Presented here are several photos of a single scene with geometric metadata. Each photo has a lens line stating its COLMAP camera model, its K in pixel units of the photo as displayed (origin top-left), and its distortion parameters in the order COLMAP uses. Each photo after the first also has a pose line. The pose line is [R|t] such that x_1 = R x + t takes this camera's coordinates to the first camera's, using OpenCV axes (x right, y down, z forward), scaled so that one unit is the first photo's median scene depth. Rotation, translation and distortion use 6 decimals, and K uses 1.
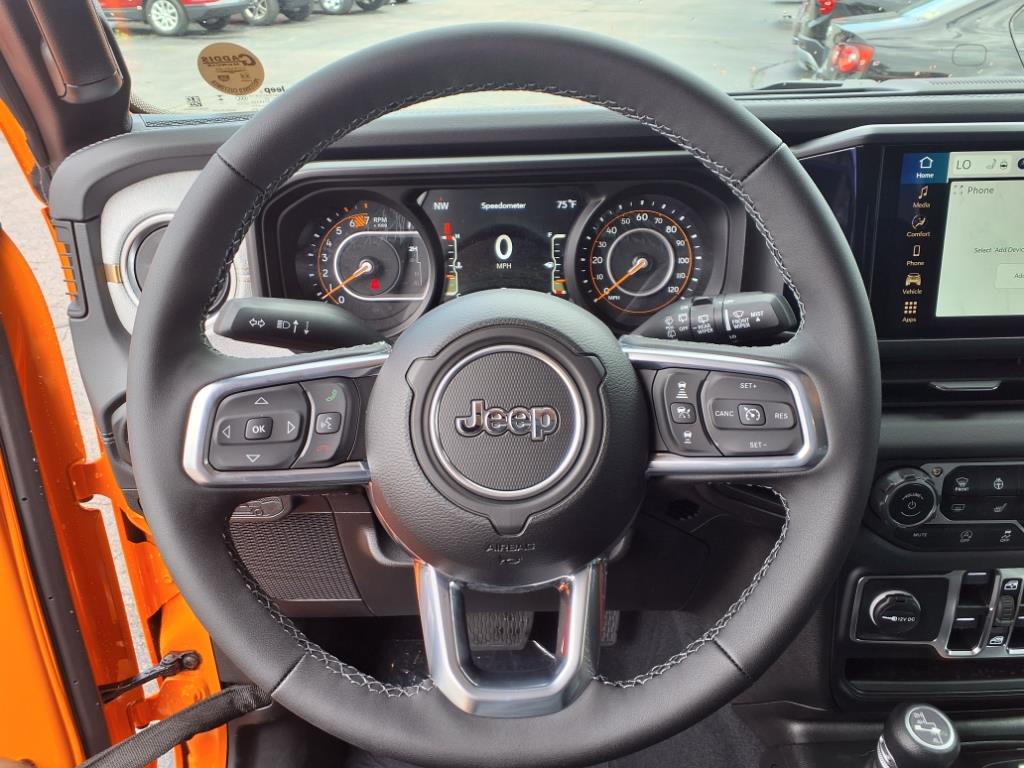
lens RADIAL K [[825.7, 0, 531.3], [0, 825.7, 395.2], [0, 0, 1]] dist [0.012190, 0.007647]
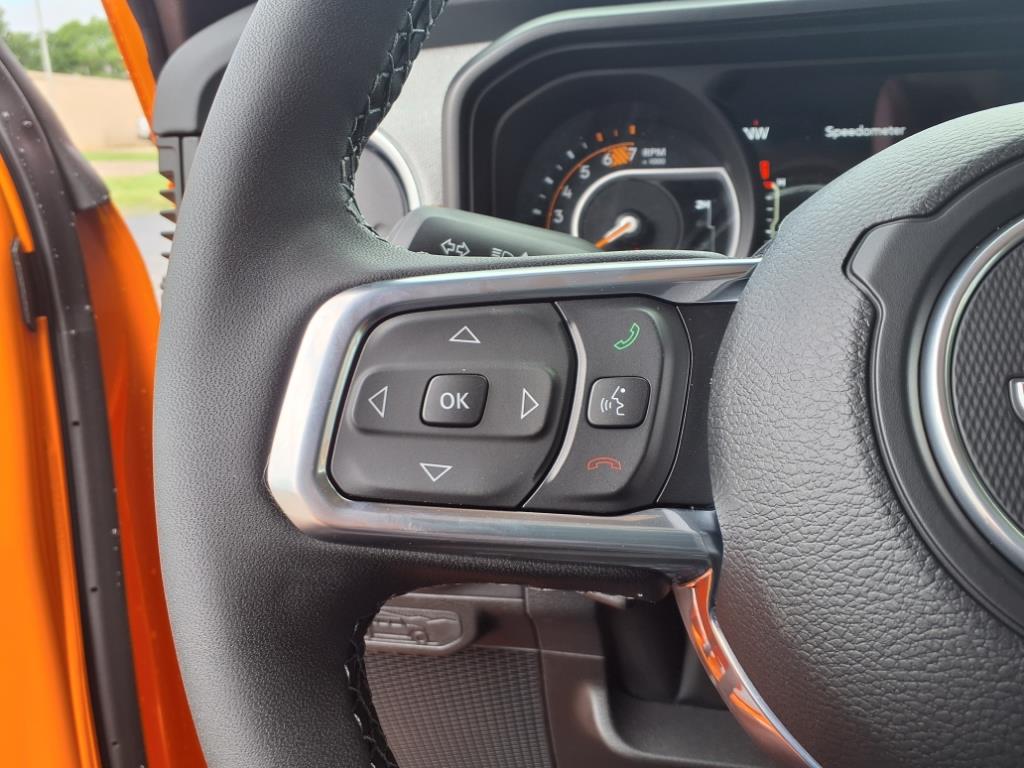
lens RADIAL K [[849.0, 0, 512.0], [0, 849.0, 384.0], [0, 0, 1]] dist [0.040579, -0.104649]
pose [[0.976343, 0.025833, -0.214680, -0.169737], [-0.065821, 0.981228, -0.181271, 0.083850], [0.205967, 0.191113, 0.959715, 0.482922]]
